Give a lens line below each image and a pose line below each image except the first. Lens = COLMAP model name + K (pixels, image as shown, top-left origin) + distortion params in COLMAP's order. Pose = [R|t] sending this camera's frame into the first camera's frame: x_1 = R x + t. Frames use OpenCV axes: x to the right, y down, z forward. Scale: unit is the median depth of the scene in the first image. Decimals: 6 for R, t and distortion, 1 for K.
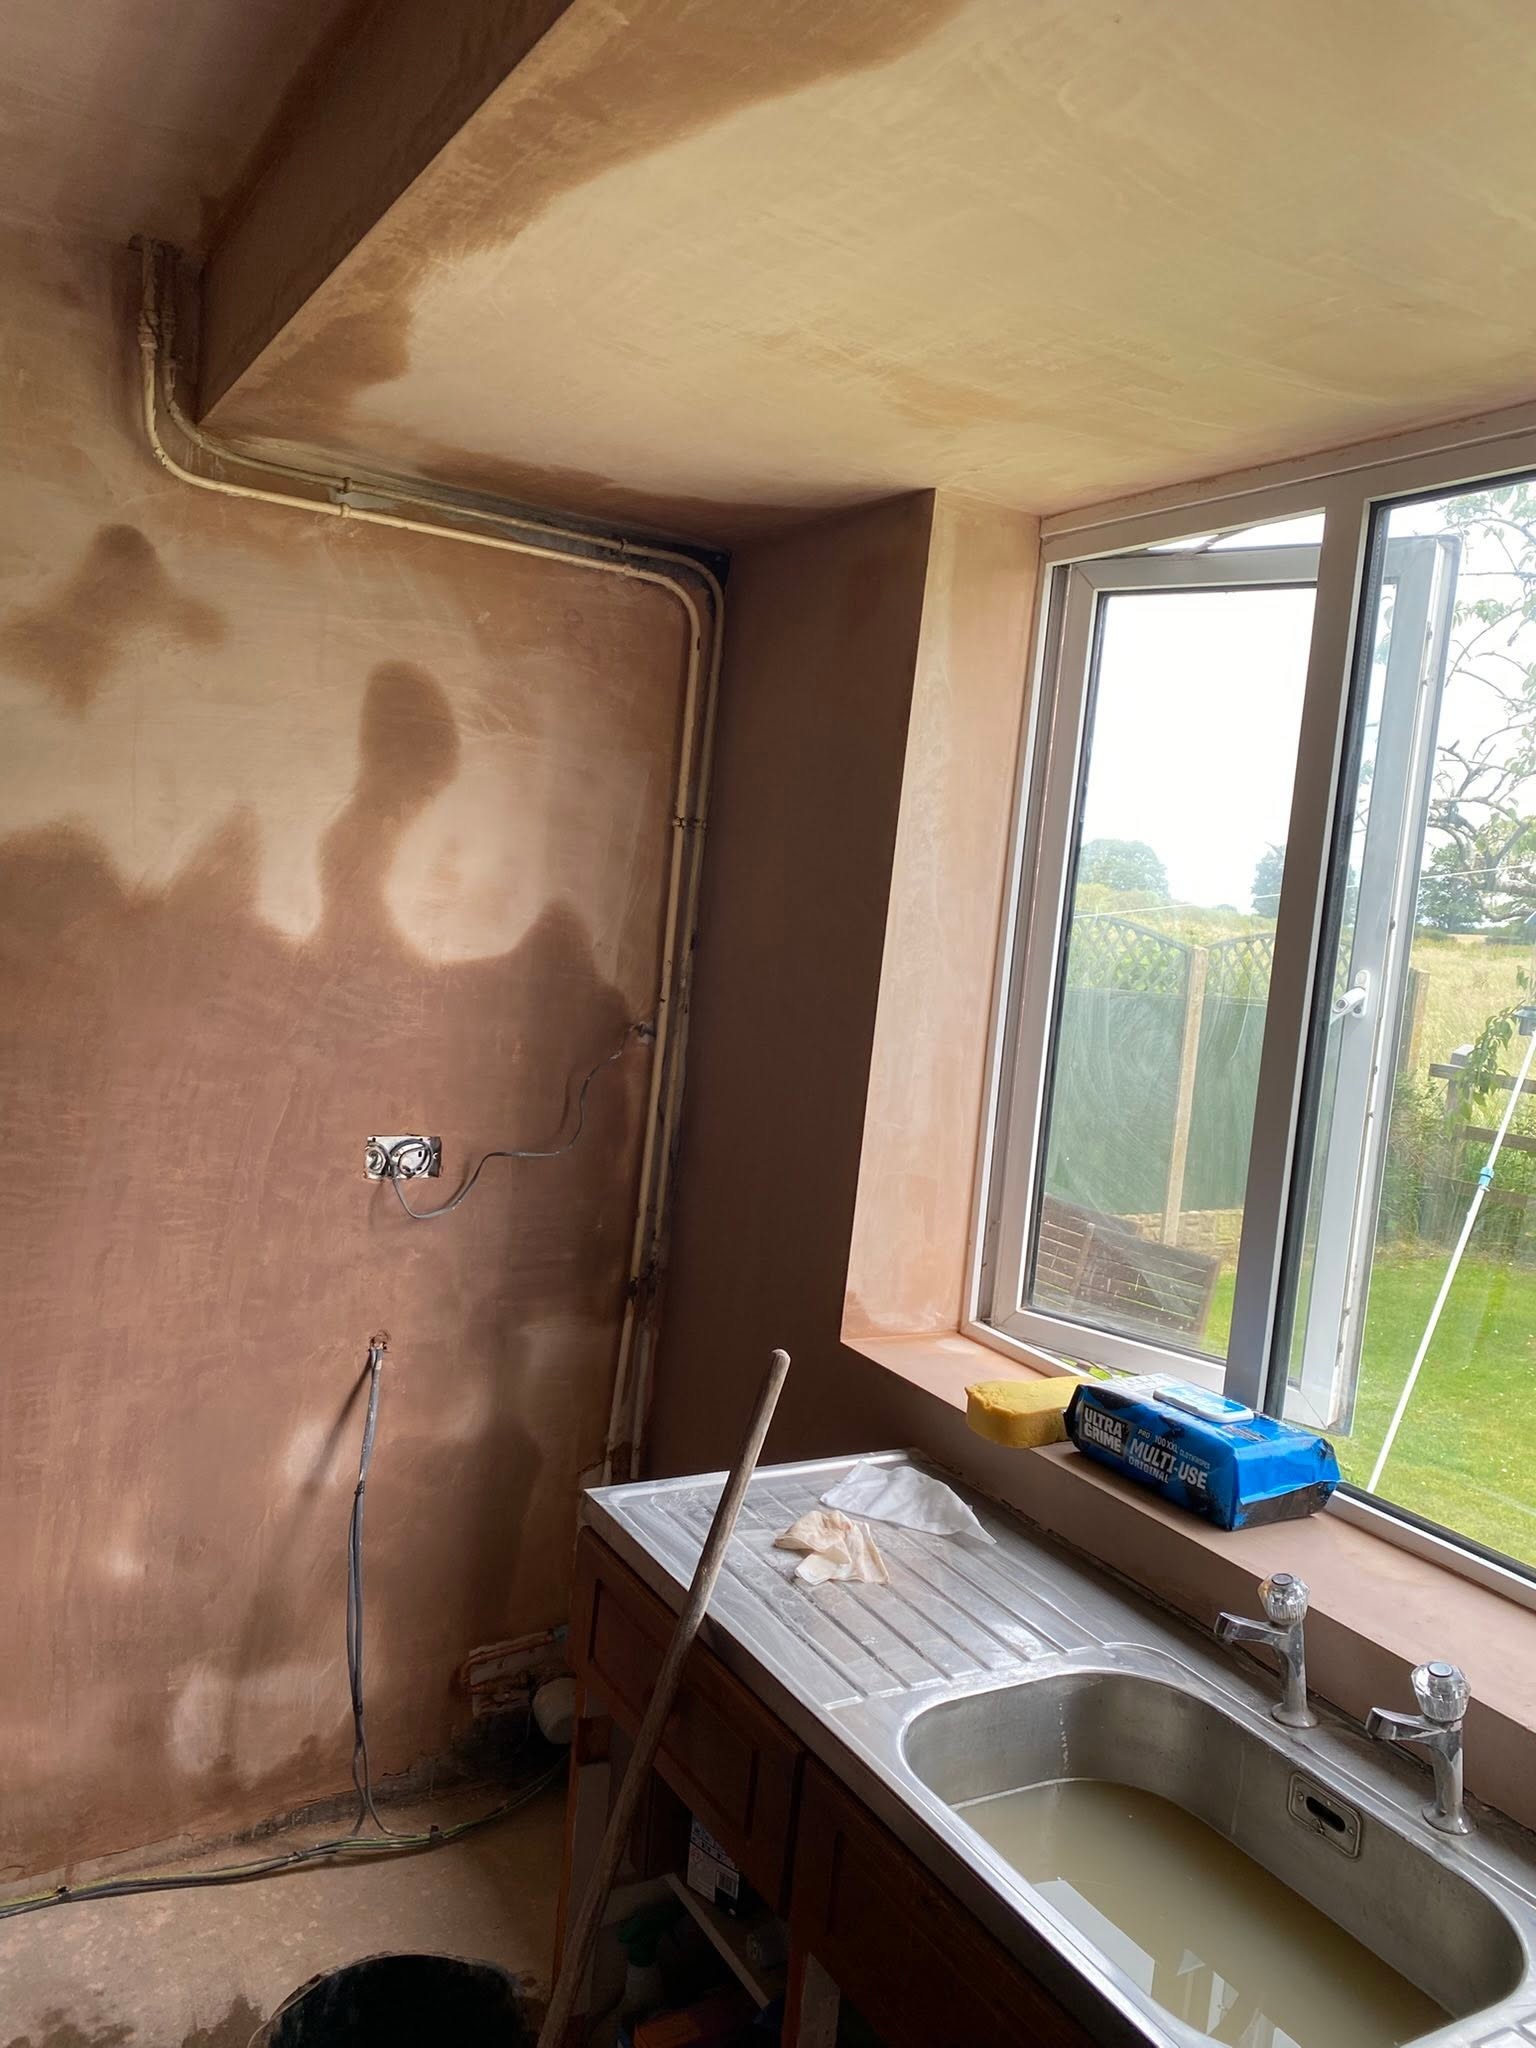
lens RADIAL K [[1572.2, 0, 785.0], [0, 1572.2, 1030.3], [0, 0, 1]] dist [0.043622, -0.031524]
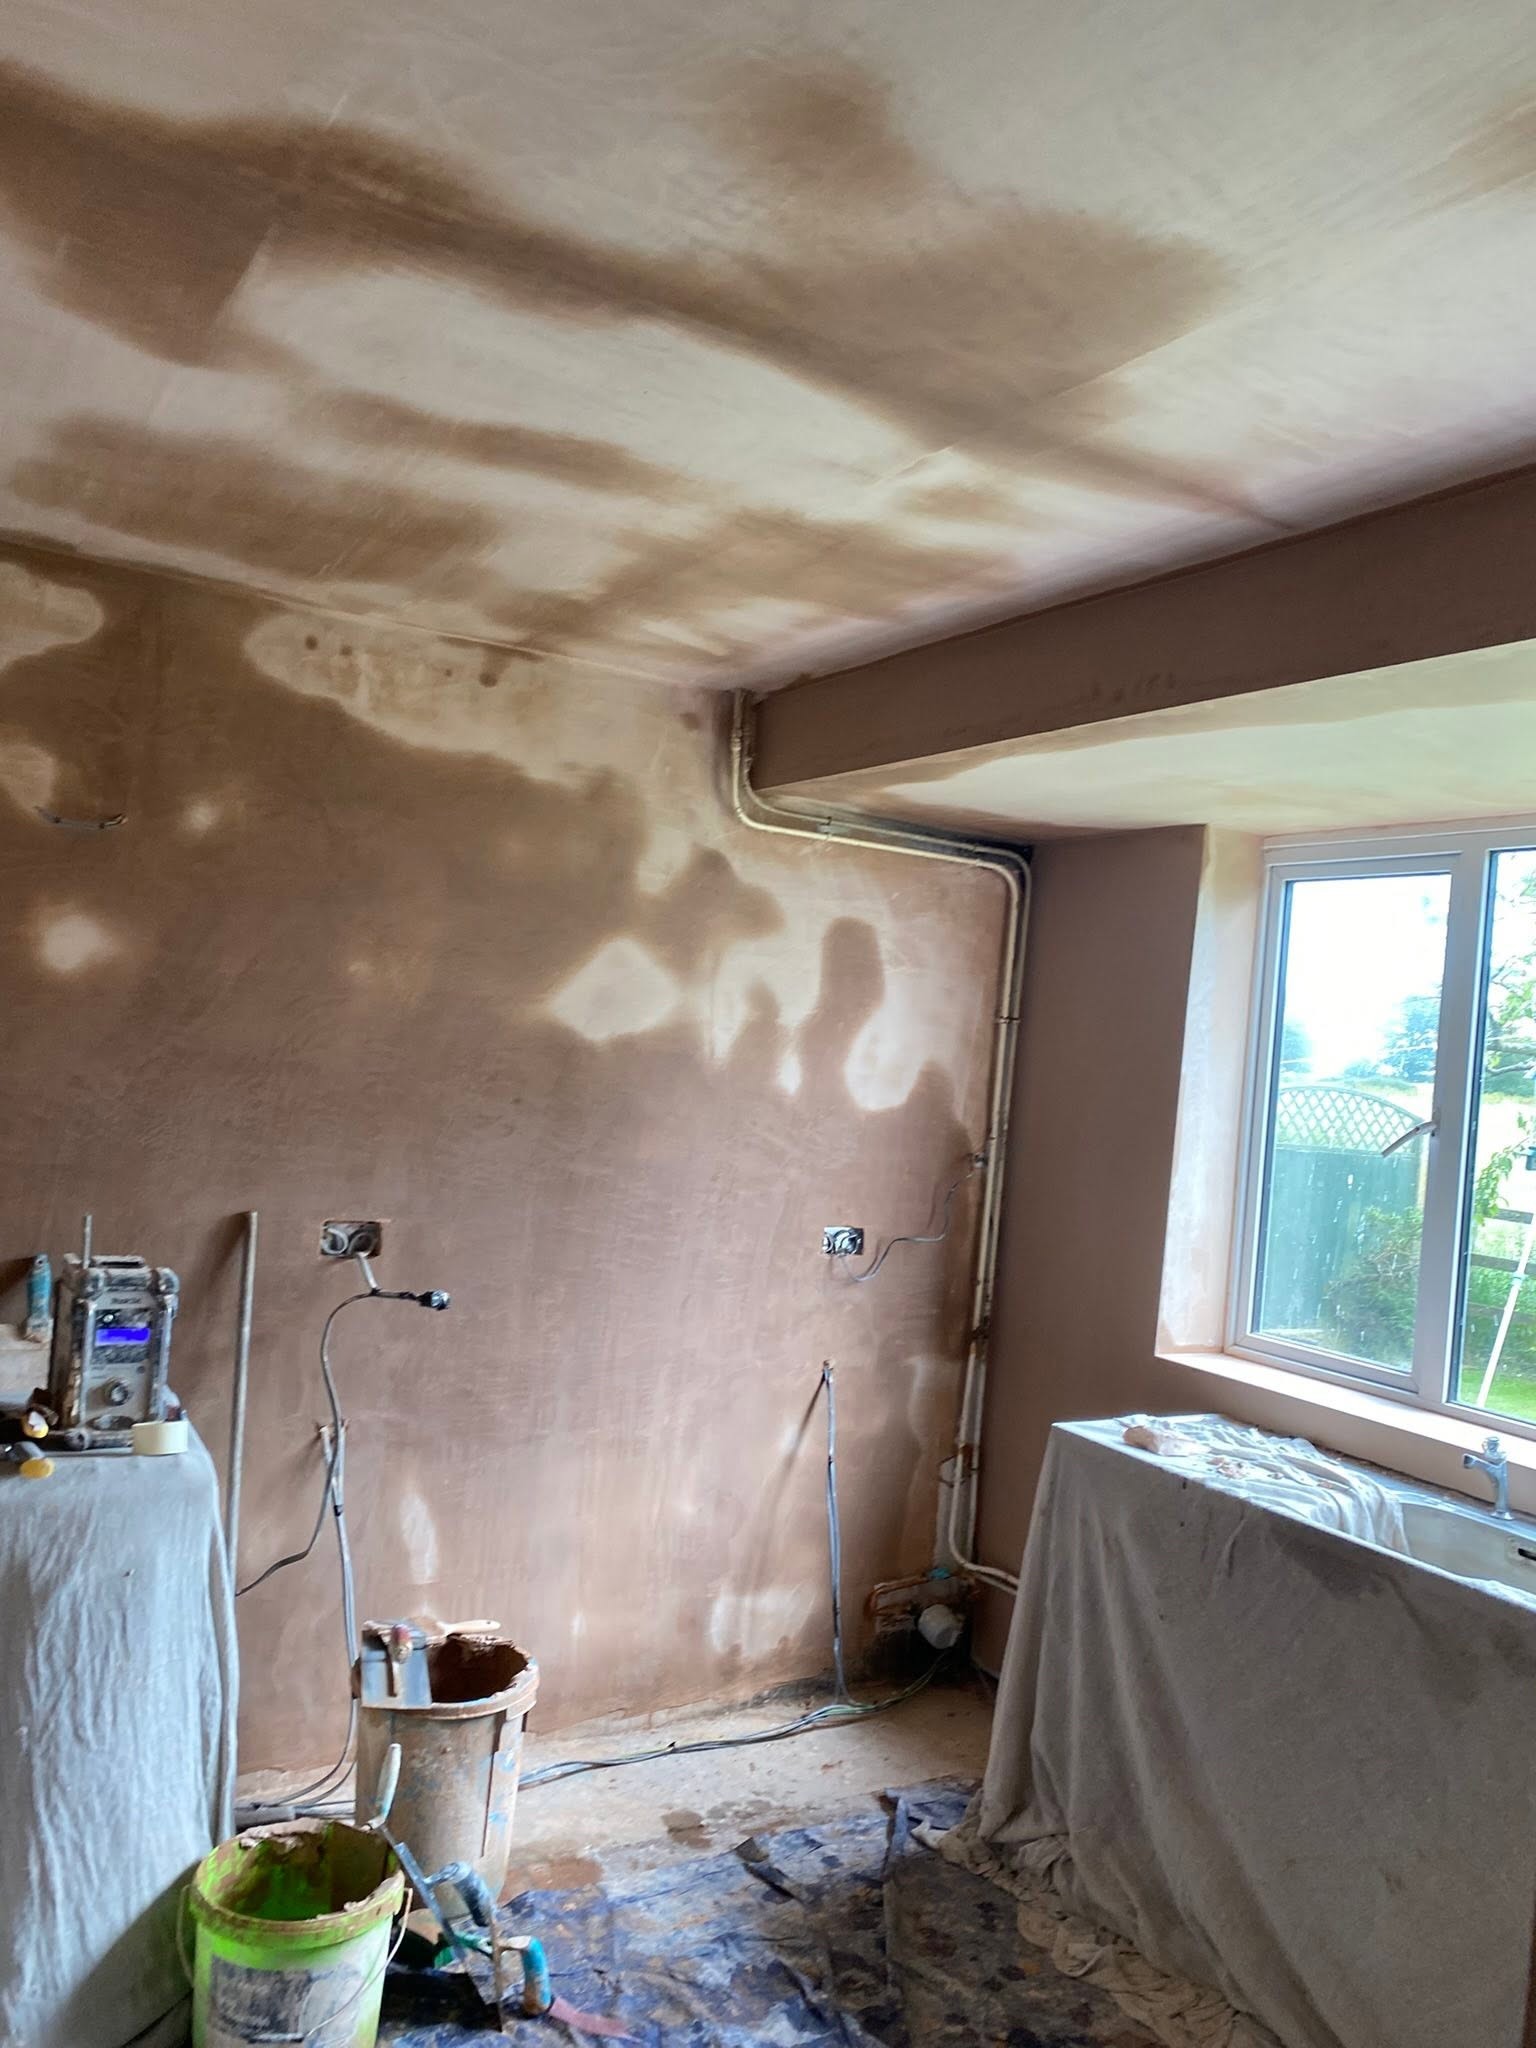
lens RADIAL K [[1572.2, 0, 756.3], [0, 1572.2, 1026.5], [0, 0, 1]] dist [0.043622, -0.031524]
pose [[0.999928, -0.009586, 0.007282, -0.338891], [0.010273, 0.994837, -0.100969, 0.026419], [-0.006276, 0.101037, 0.994863, -0.544044]]
